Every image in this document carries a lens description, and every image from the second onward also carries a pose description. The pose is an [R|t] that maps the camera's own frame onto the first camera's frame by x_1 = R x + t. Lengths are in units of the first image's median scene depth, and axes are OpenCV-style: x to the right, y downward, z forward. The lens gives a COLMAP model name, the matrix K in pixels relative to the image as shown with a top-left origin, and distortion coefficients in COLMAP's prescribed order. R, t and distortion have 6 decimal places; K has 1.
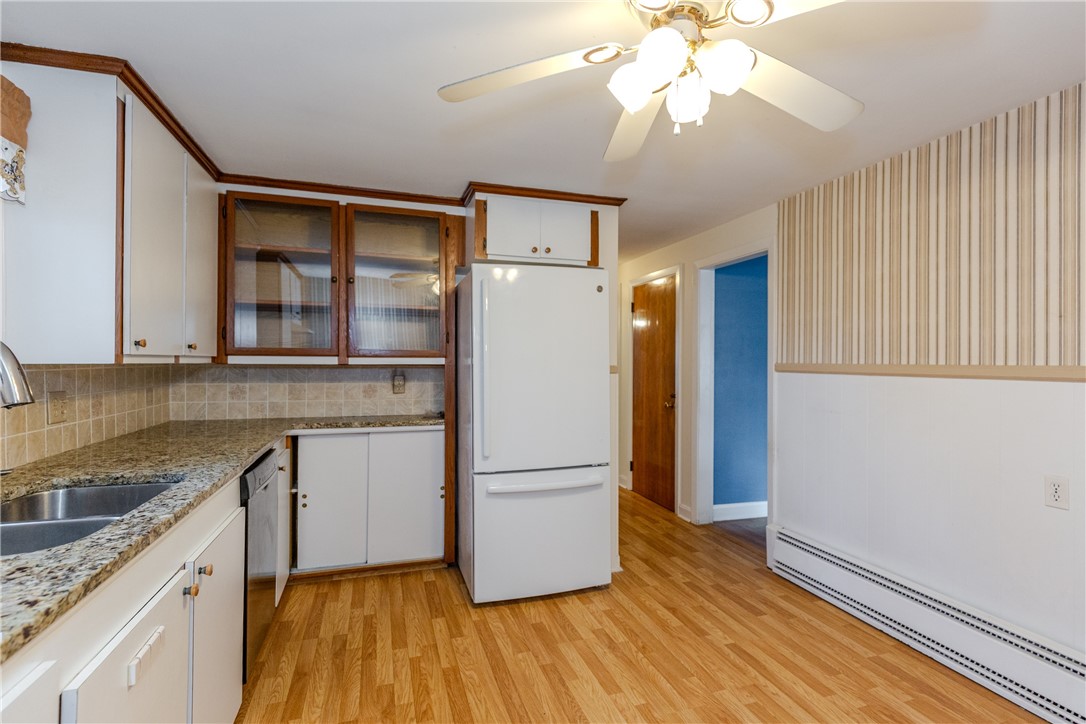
lens RADIAL K [[525.2, 0, 539.4], [0, 525.2, 358.2], [0, 0, 1]] dist [0.014192, -0.000196]
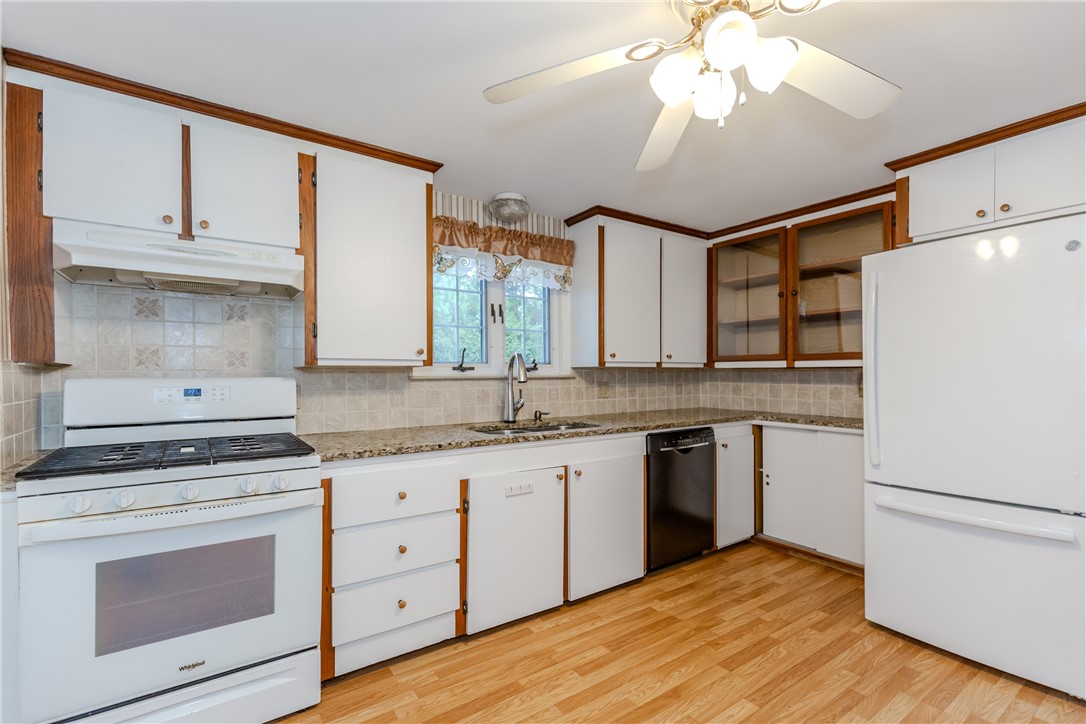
lens RADIAL K [[491.0, 0, 548.1], [0, 491.0, 375.4], [0, 0, 1]] dist [0.010596, -0.001523]
pose [[0.297115, -0.000097, -0.954842, 0.525428], [0.010102, 0.999944, 0.003042, 0.022262], [0.954788, -0.010550, 0.297099, 0.194177]]
